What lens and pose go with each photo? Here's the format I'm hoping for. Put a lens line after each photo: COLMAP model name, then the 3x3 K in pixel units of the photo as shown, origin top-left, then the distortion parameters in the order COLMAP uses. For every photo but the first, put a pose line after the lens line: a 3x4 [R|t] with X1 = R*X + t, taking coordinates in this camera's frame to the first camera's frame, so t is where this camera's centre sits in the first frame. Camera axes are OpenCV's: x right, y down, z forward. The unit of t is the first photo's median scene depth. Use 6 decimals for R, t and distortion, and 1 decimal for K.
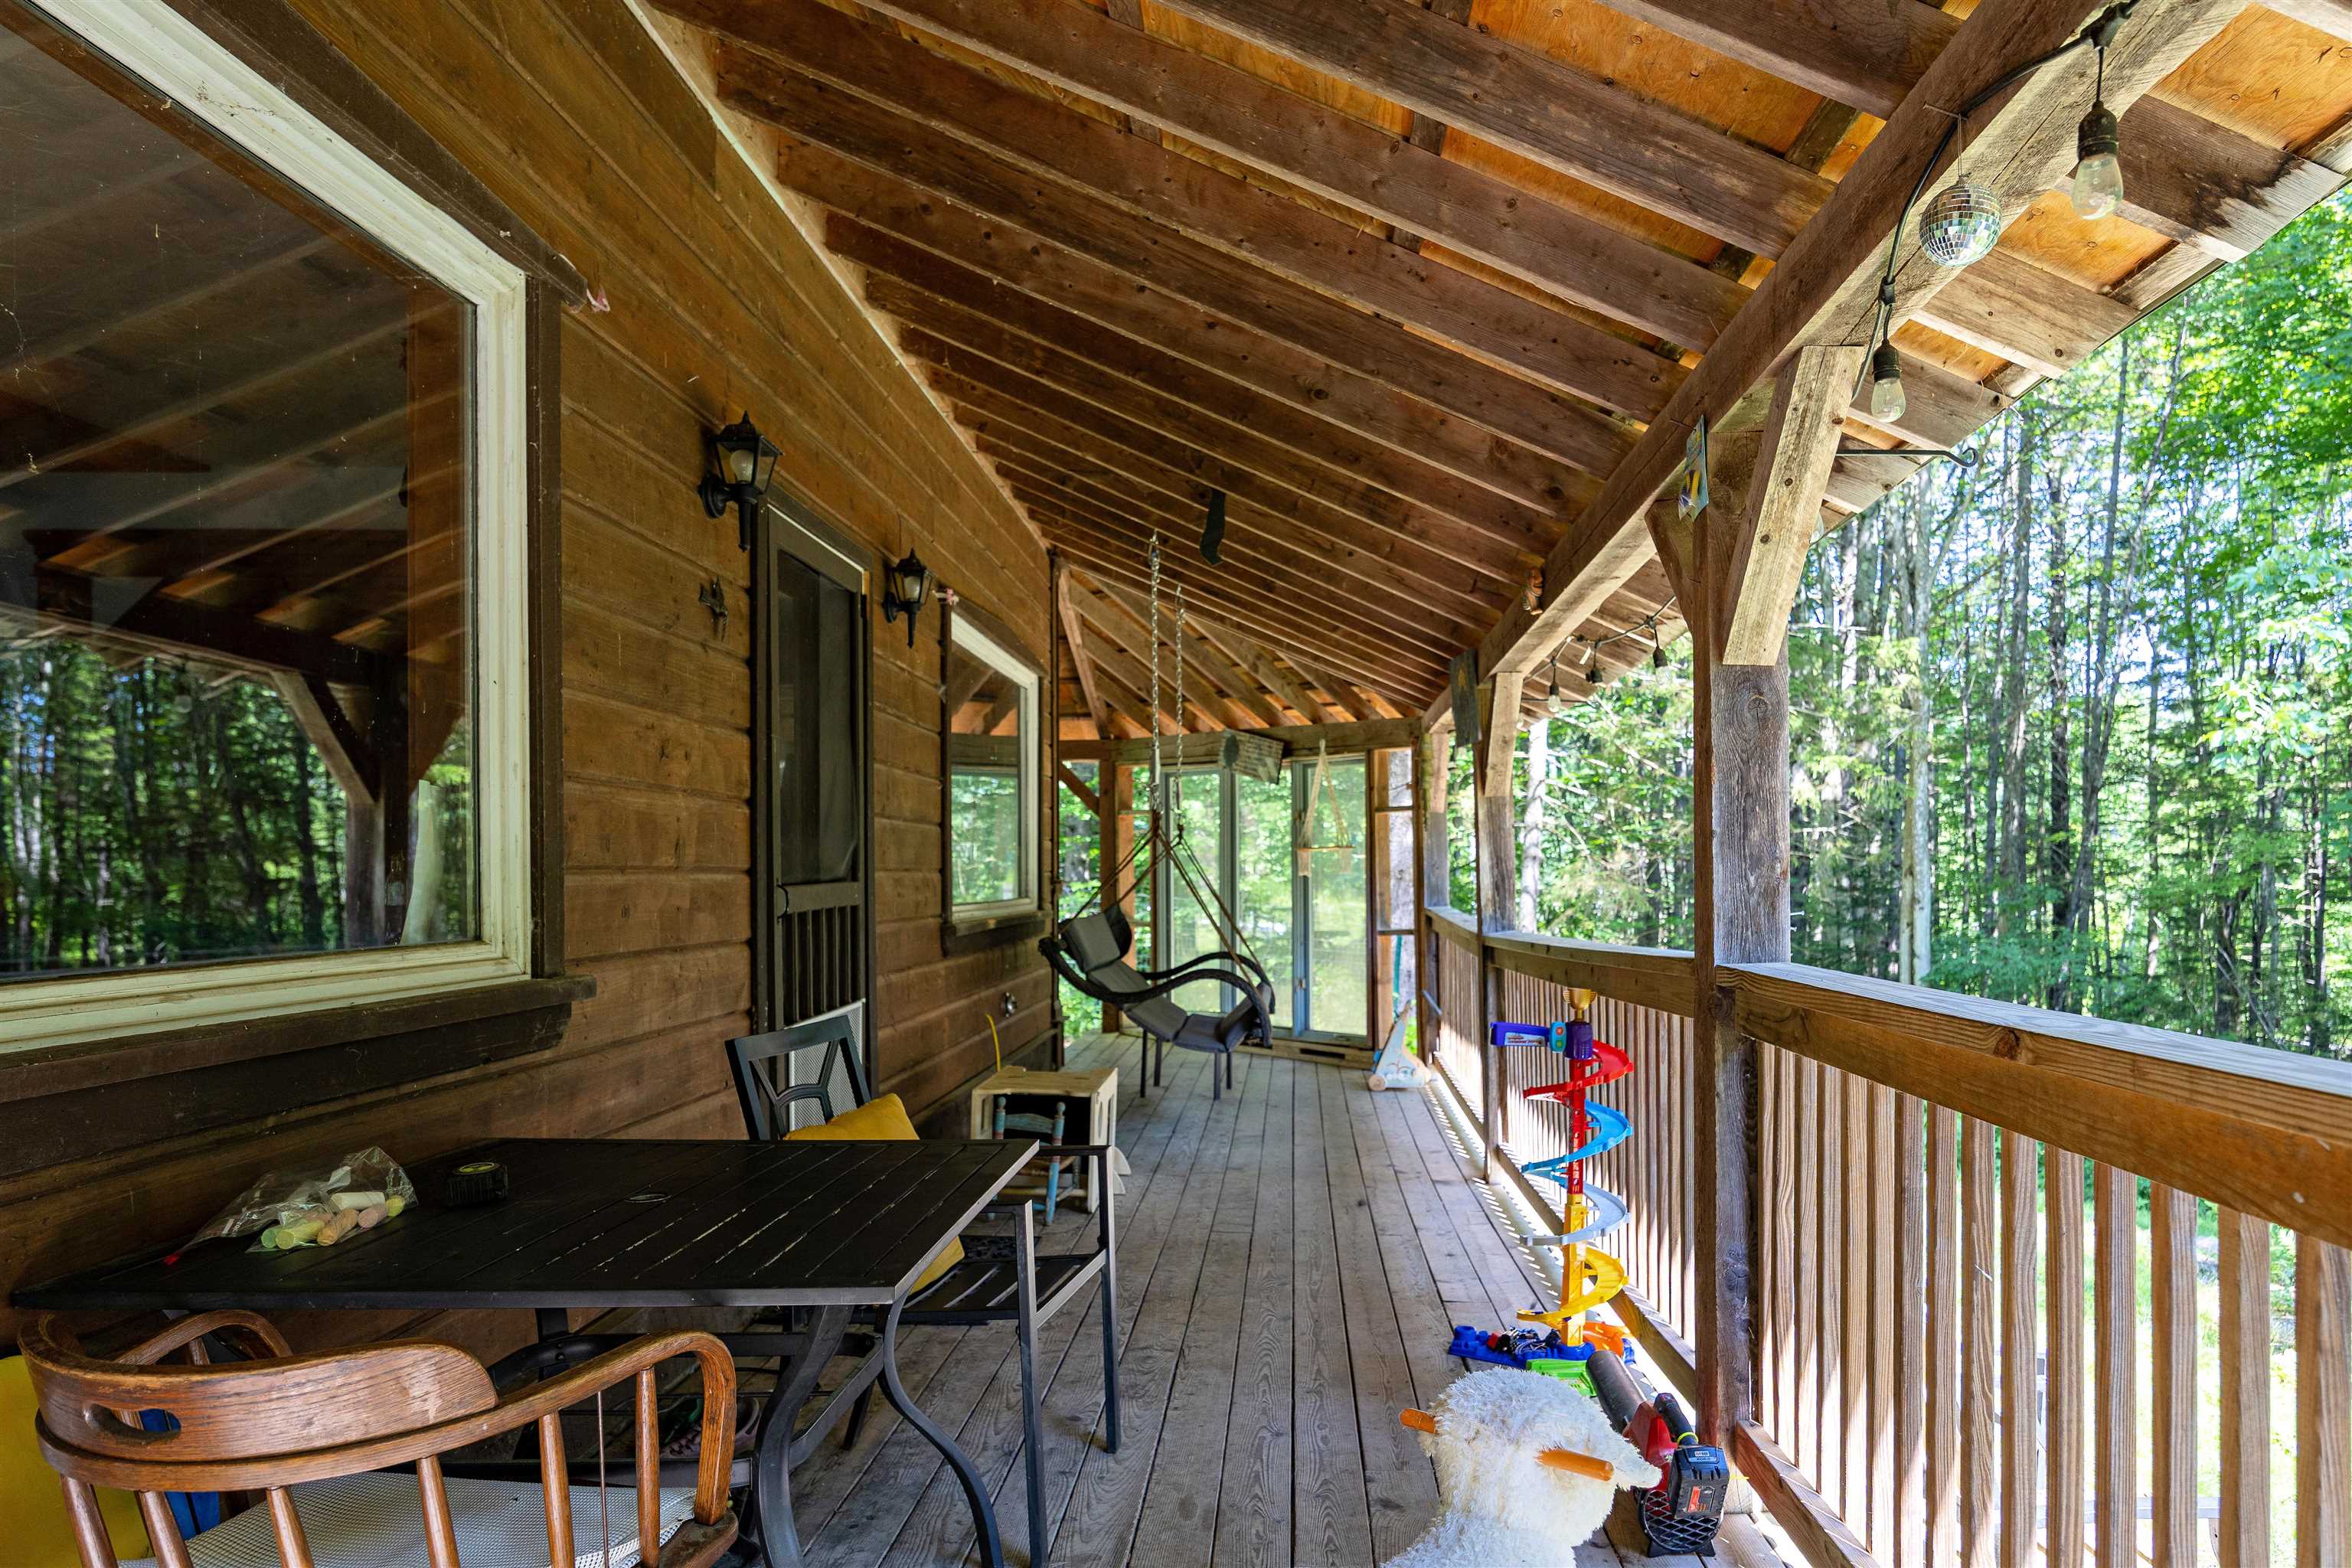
lens RADIAL K [[1576.7, 0, 1176.0], [0, 1576.7, 784.0], [0, 0, 1]] dist [-0.002696, 0.001243]
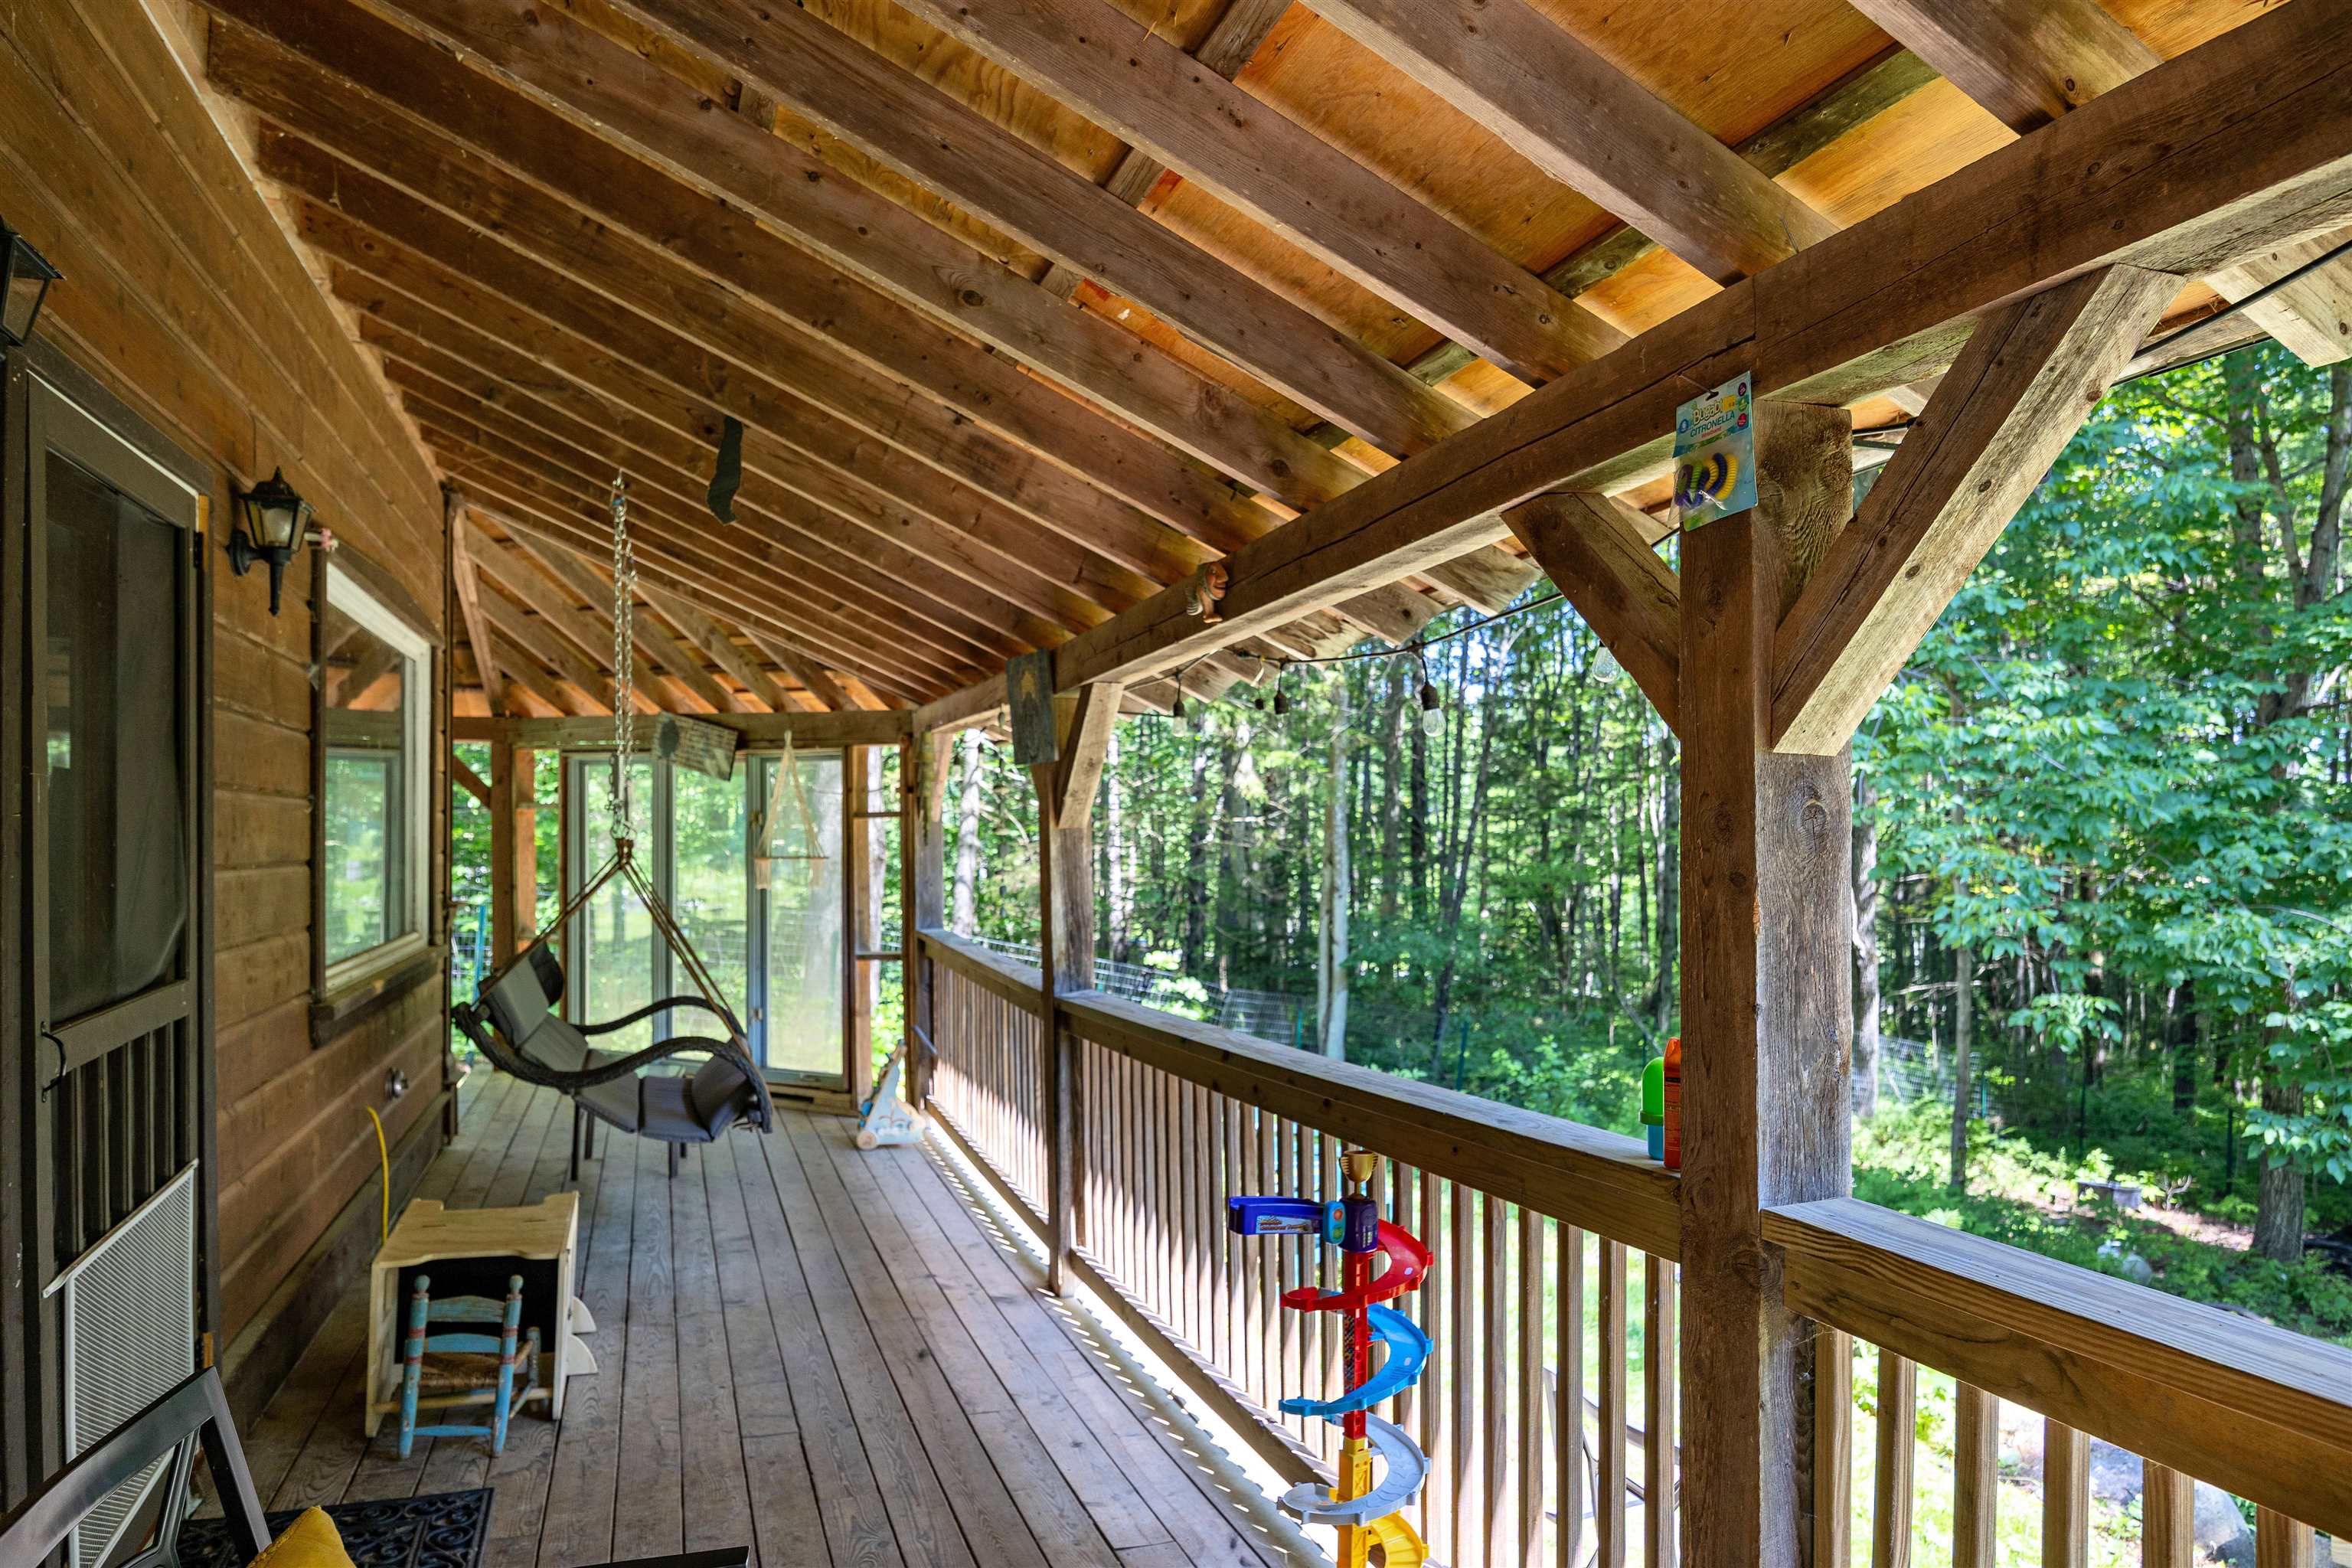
lens RADIAL K [[1576.7, 0, 1176.0], [0, 1576.7, 784.0], [0, 0, 1]] dist [-0.002696, 0.001243]
pose [[0.926260, 0.011408, 0.376713, -0.052102], [-0.019247, 0.999669, 0.017051, -0.026890], [-0.376394, -0.023044, 0.926173, 0.187480]]
